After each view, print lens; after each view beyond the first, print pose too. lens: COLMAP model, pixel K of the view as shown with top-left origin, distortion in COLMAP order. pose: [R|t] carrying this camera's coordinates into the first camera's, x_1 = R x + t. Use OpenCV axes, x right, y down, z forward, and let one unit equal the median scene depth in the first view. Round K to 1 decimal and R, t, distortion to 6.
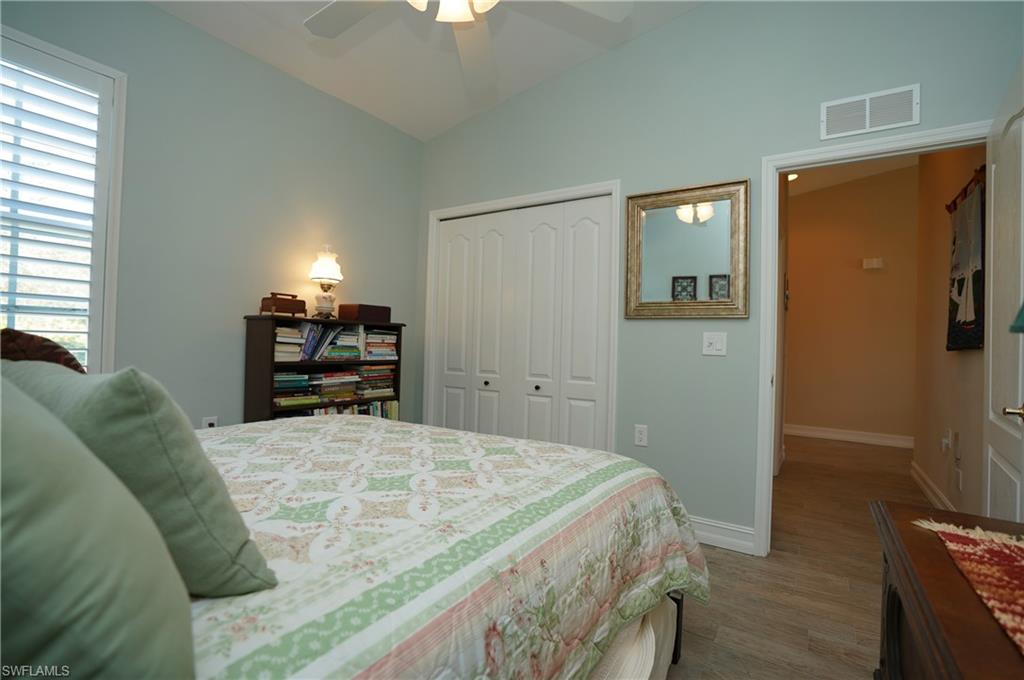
lens RADIAL K [[473.4, 0, 516.4], [0, 473.4, 337.2], [0, 0, 1]] dist [-0.068407, 0.026555]
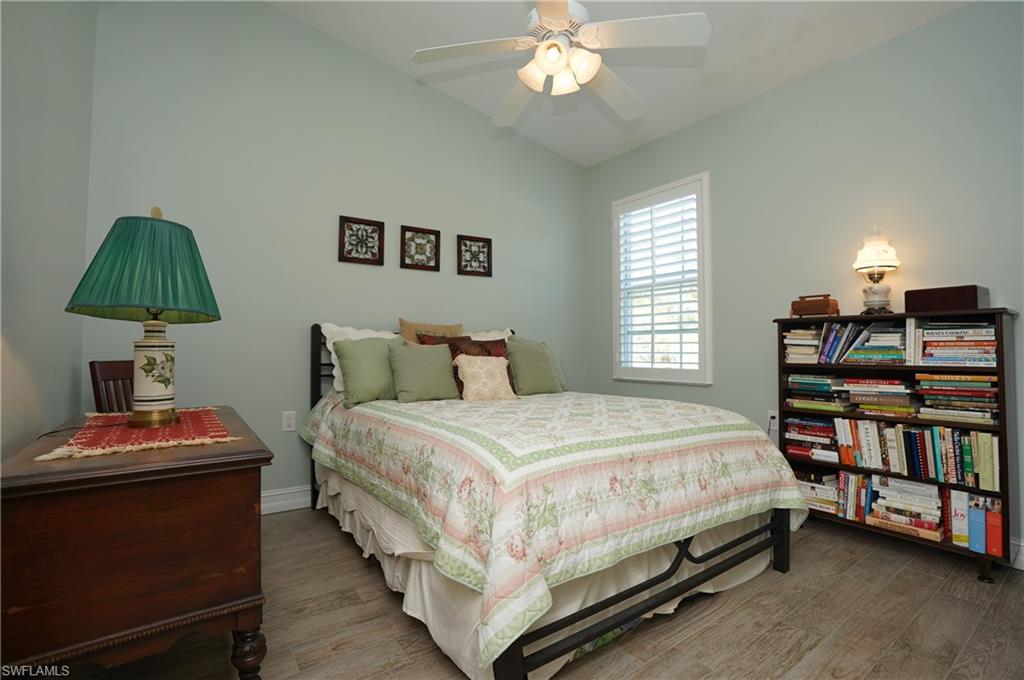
lens RADIAL K [[473.4, 0, 516.4], [0, 473.4, 337.2], [0, 0, 1]] dist [-0.068407, 0.026555]
pose [[-0.371921, -0.046455, -0.927101, 0.585657], [0.007882, 0.998553, -0.053197, 0.038662], [0.928231, -0.027092, -0.371016, 0.709087]]
